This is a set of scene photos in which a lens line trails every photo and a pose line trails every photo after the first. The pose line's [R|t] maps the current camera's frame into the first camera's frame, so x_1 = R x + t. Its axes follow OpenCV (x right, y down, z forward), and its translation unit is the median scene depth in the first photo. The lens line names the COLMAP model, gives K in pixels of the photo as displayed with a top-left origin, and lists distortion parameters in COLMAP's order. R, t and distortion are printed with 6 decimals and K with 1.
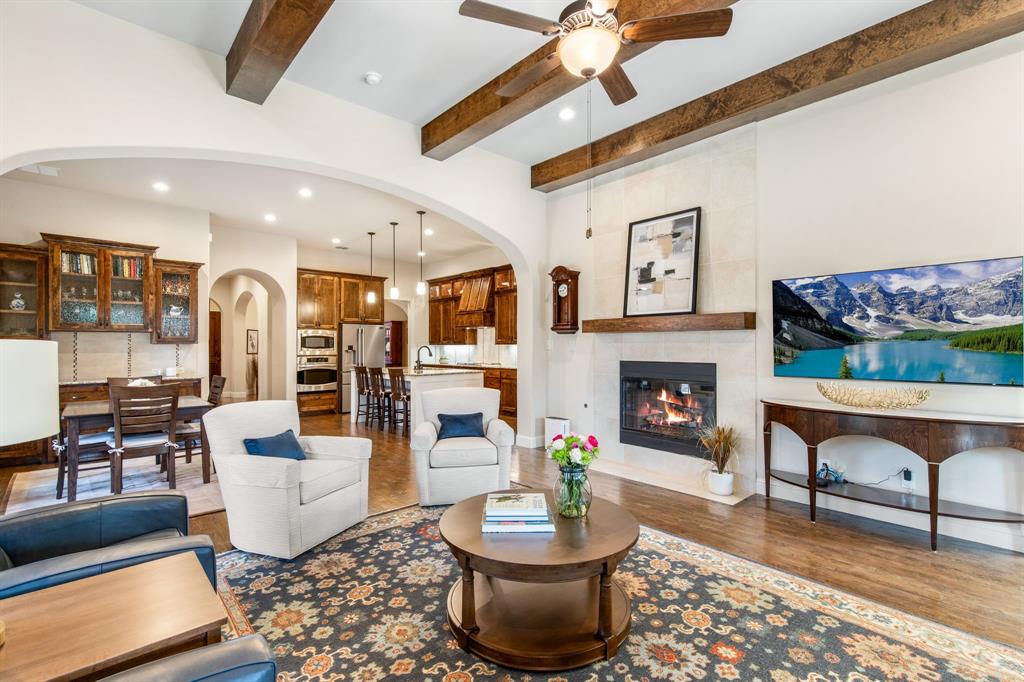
lens RADIAL K [[463.9, 0, 512.9], [0, 463.9, 344.0], [0, 0, 1]] dist [0.006908, -0.000993]
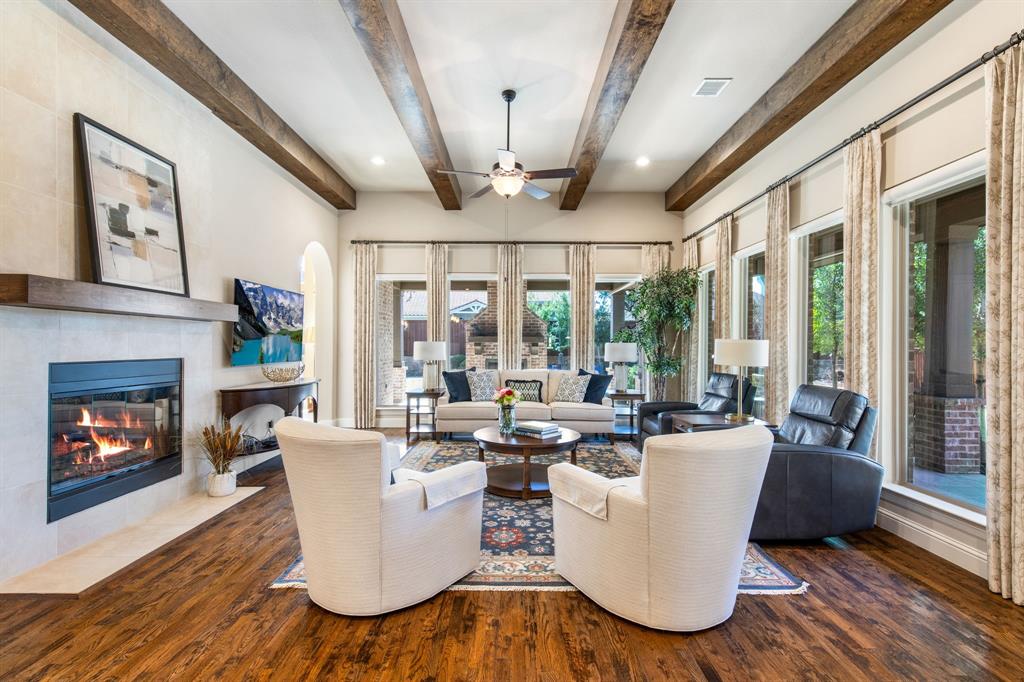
lens RADIAL K [[479.7, 0, 504.2], [0, 479.7, 347.5], [0, 0, 1]] dist [-0.005570, 0.001159]
pose [[-0.731410, -0.007310, 0.681899, -0.636512], [-0.008348, 0.999964, 0.001765, 0.017354], [-0.681887, -0.004402, -0.731444, 1.334394]]
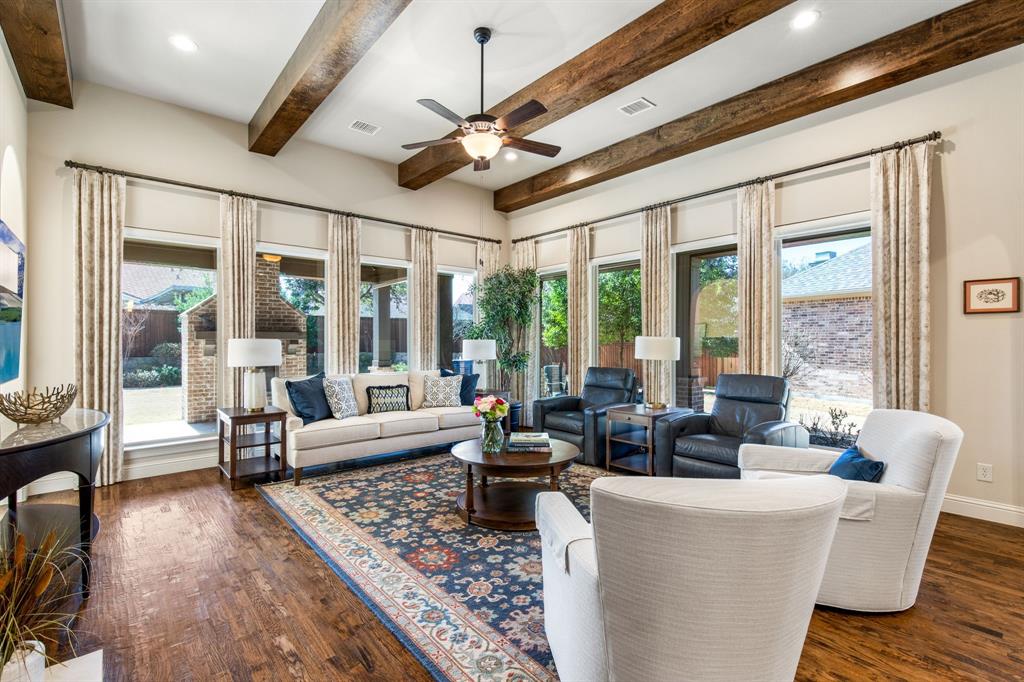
lens RADIAL K [[463.9, 0, 514.4], [0, 463.9, 338.9], [0, 0, 1]] dist [0.006908, -0.000993]
pose [[-0.999838, 0.002434, 0.017807, 0.015017], [0.002276, 0.999958, -0.008903, 0.013443], [-0.017828, -0.008861, -0.999802, 1.377991]]
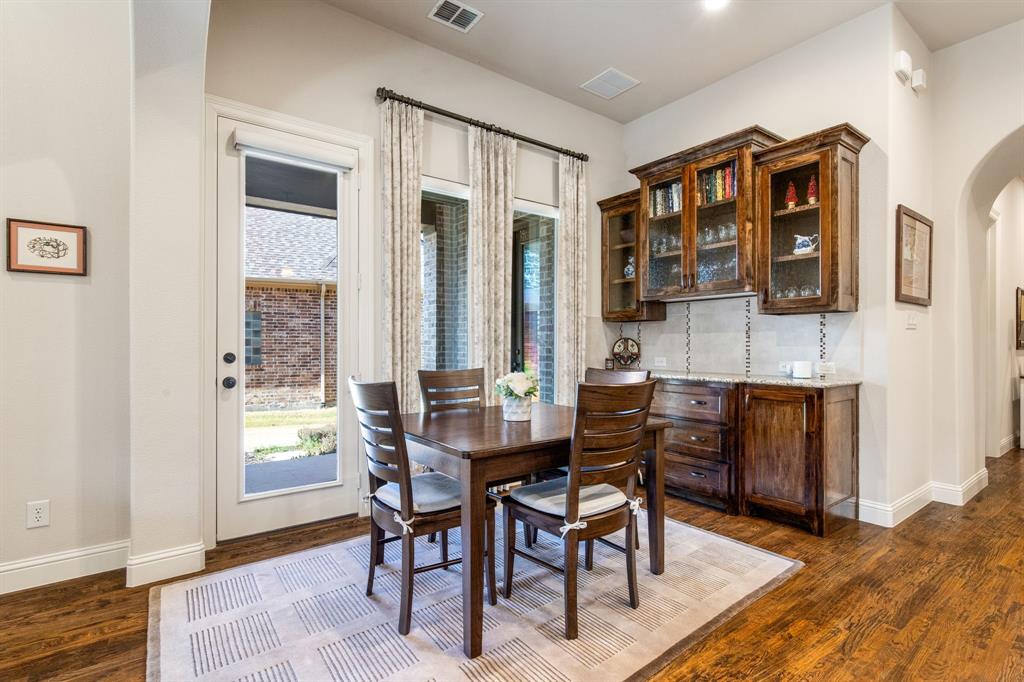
lens RADIAL K [[479.7, 0, 510.8], [0, 479.7, 344.4], [0, 0, 1]] dist [-0.005570, 0.001159]
pose [[-0.101288, 0.000832, -0.994857, -0.298140], [0.005567, 0.999984, 0.000270, 0.048307], [0.994842, -0.005511, -0.101291, 1.145749]]
